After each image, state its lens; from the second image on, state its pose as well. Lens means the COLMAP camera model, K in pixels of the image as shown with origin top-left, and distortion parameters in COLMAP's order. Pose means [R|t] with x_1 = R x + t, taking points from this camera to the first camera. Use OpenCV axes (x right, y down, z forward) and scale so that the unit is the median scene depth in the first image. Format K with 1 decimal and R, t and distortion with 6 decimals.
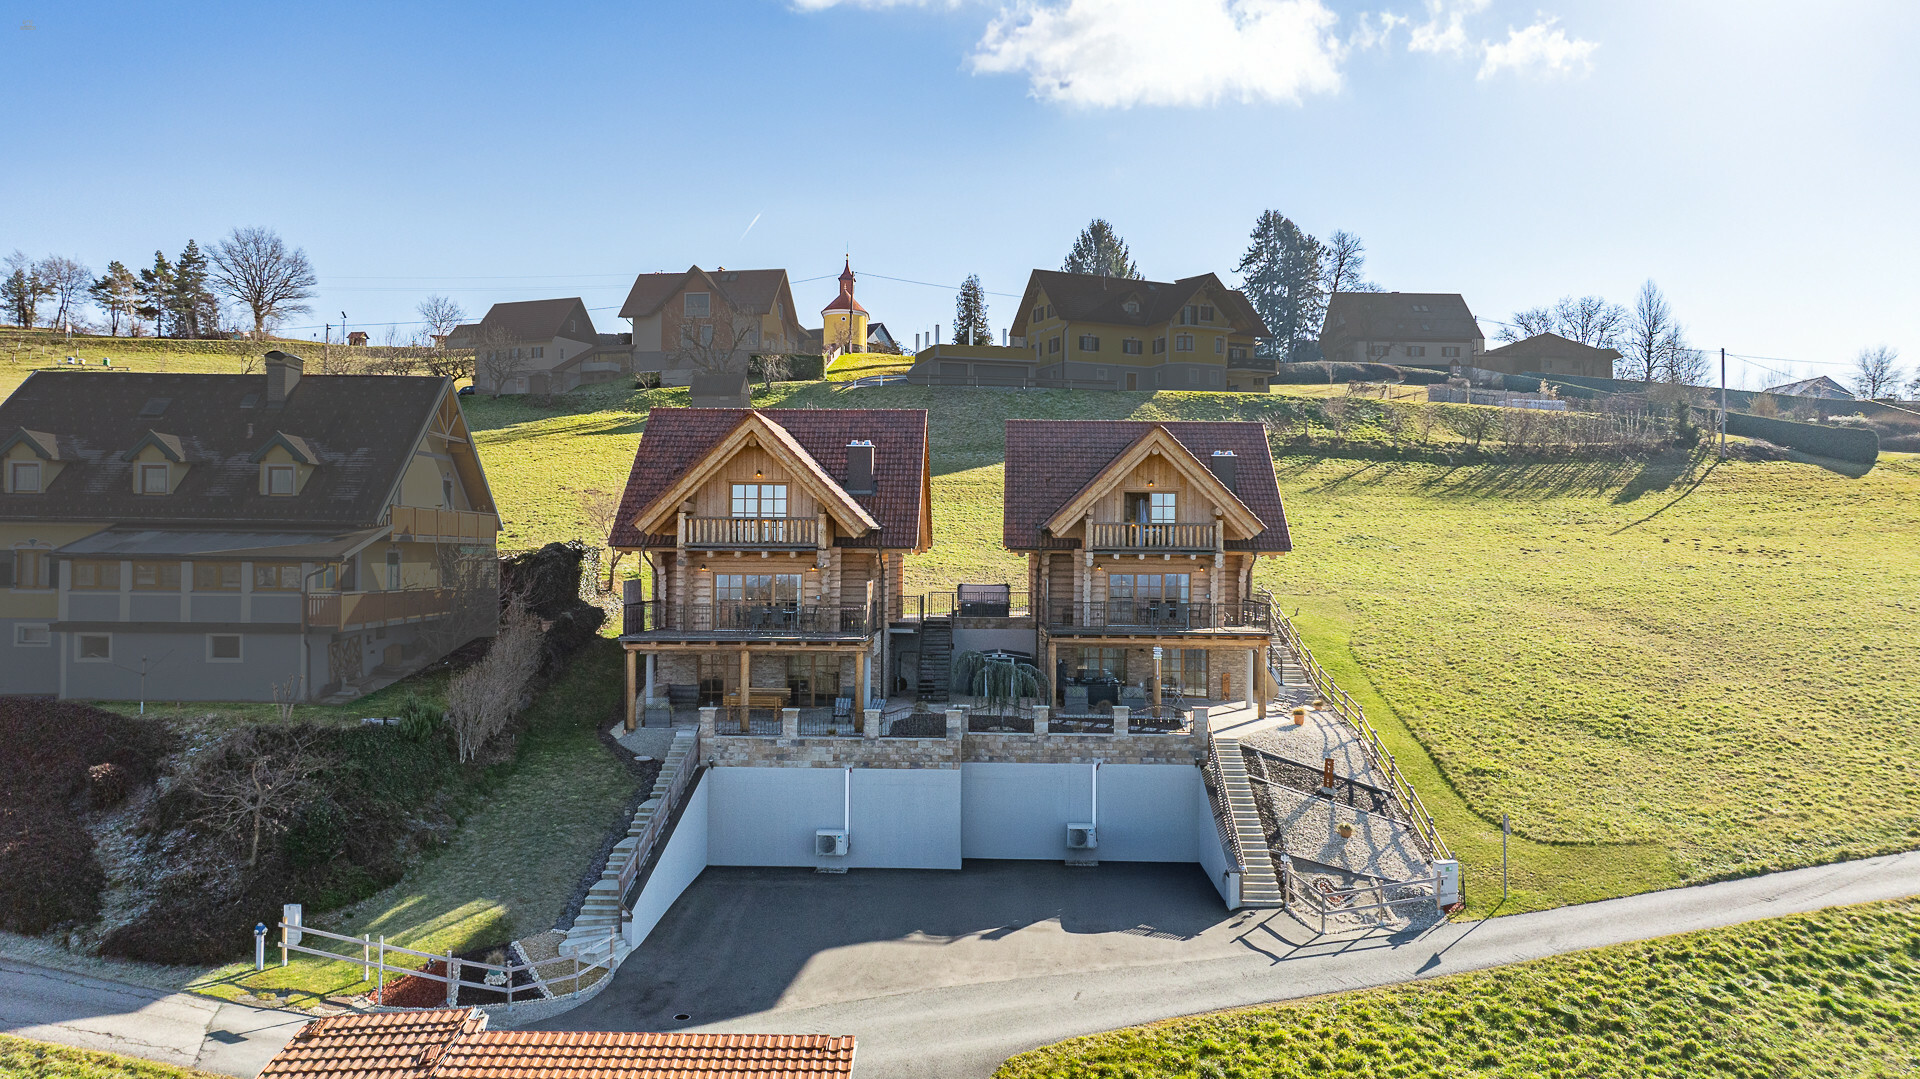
lens RADIAL K [[1337.8, 0, 960.5], [0, 1337.8, 540.5], [0, 0, 1]] dist [-0.010504, -0.000446]
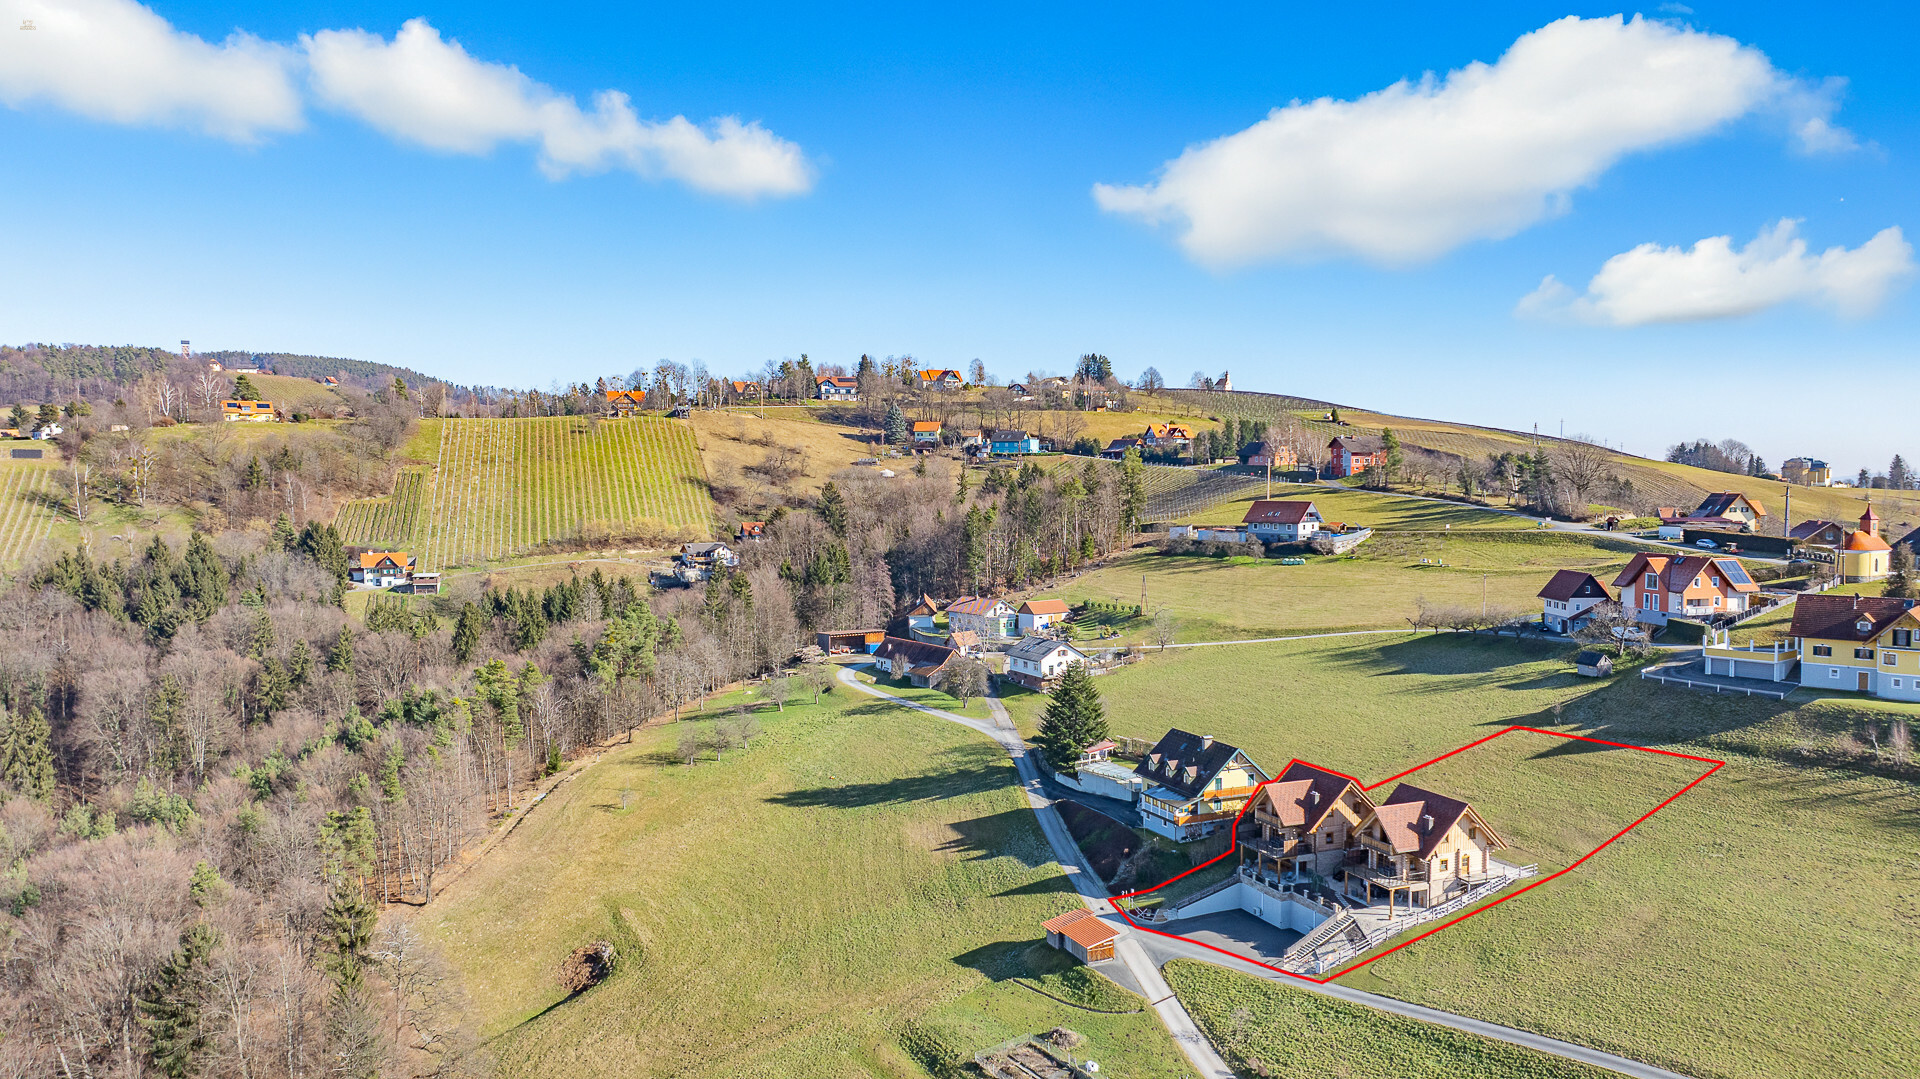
lens RADIAL K [[1337.8, 0, 962.5], [0, 1337.8, 542.9], [0, 0, 1]] dist [-0.010504, -0.000446]
pose [[0.403533, 0.037680, -0.914189, 2.806665], [0.018481, 0.998612, 0.049317, -0.951514], [0.914778, -0.036796, 0.402277, -1.153483]]
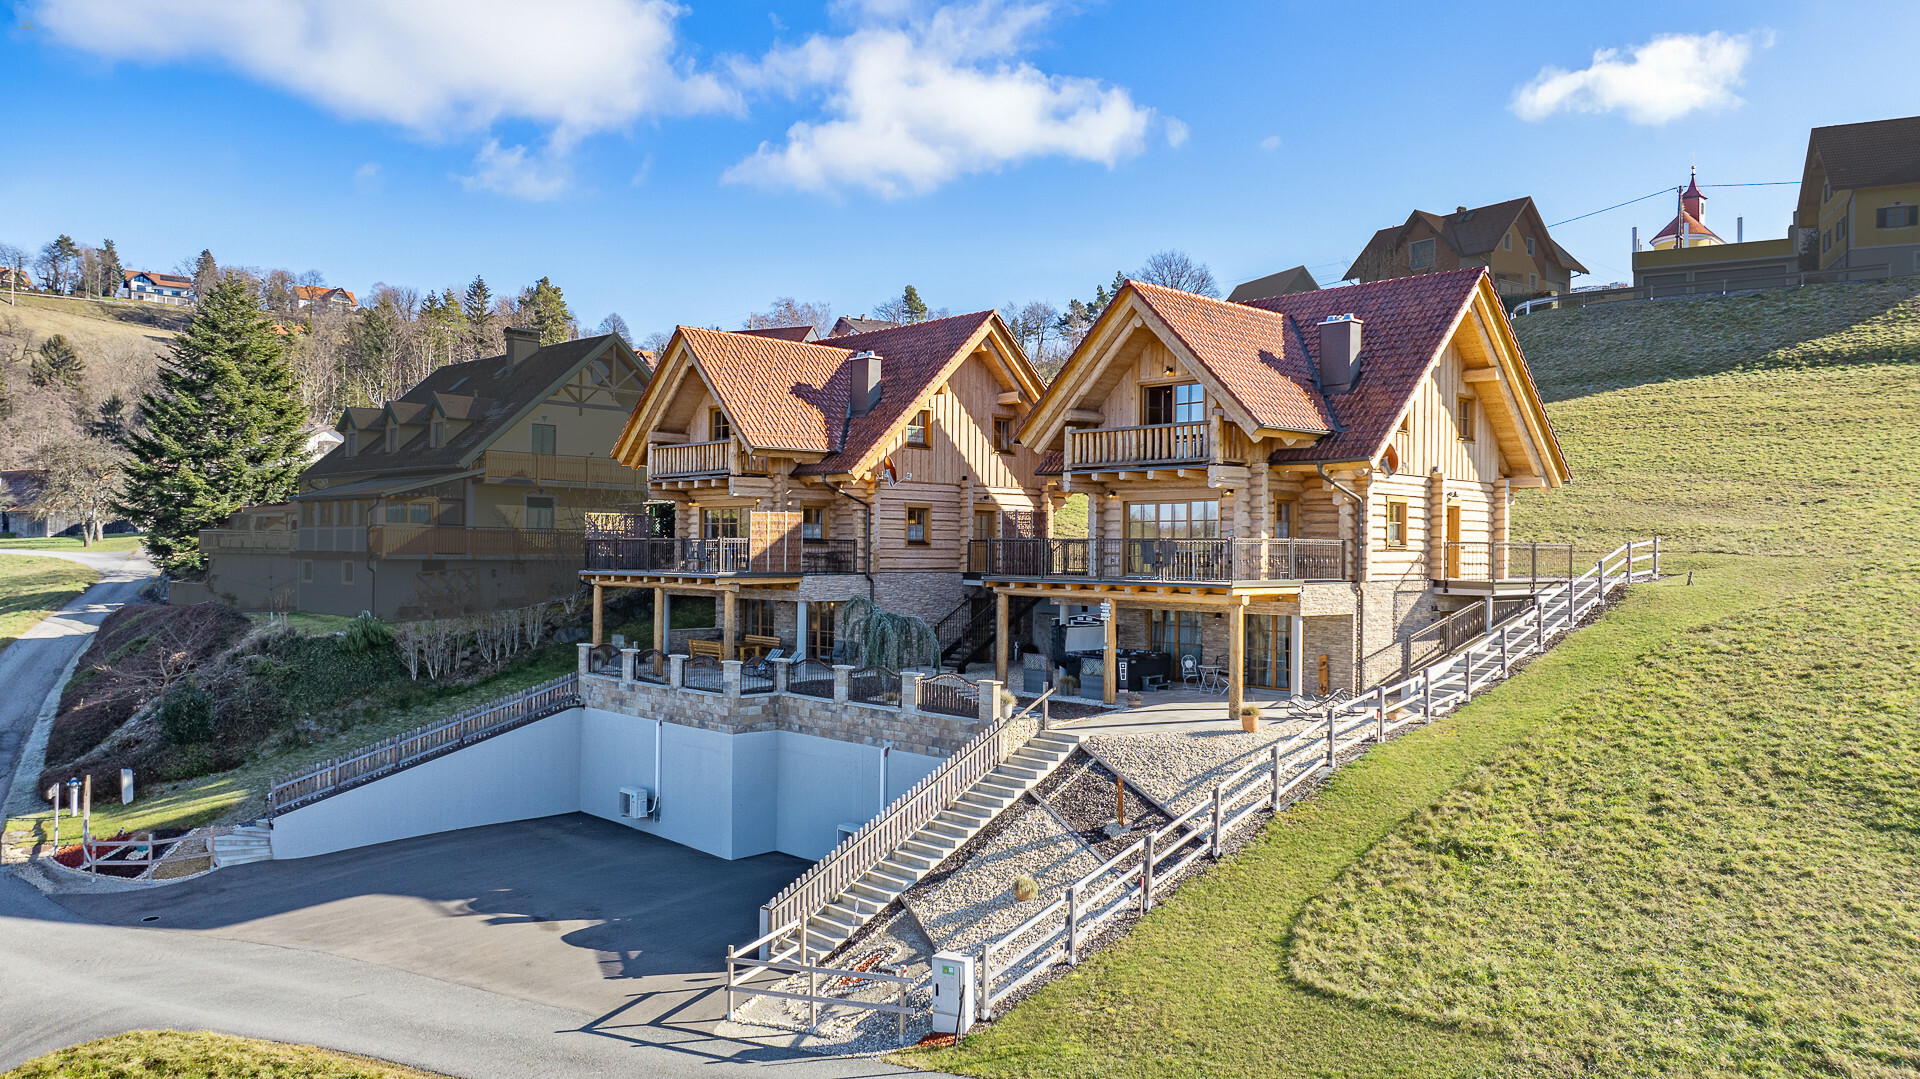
lens RADIAL K [[1337.8, 0, 959.6], [0, 1337.8, 541.3], [0, 0, 1]] dist [-0.010504, -0.000446]
pose [[0.709171, -0.006041, -0.705010, 0.646949], [0.001723, 0.999975, -0.006835, 0.058345], [0.705034, 0.003633, 0.709164, 0.506618]]
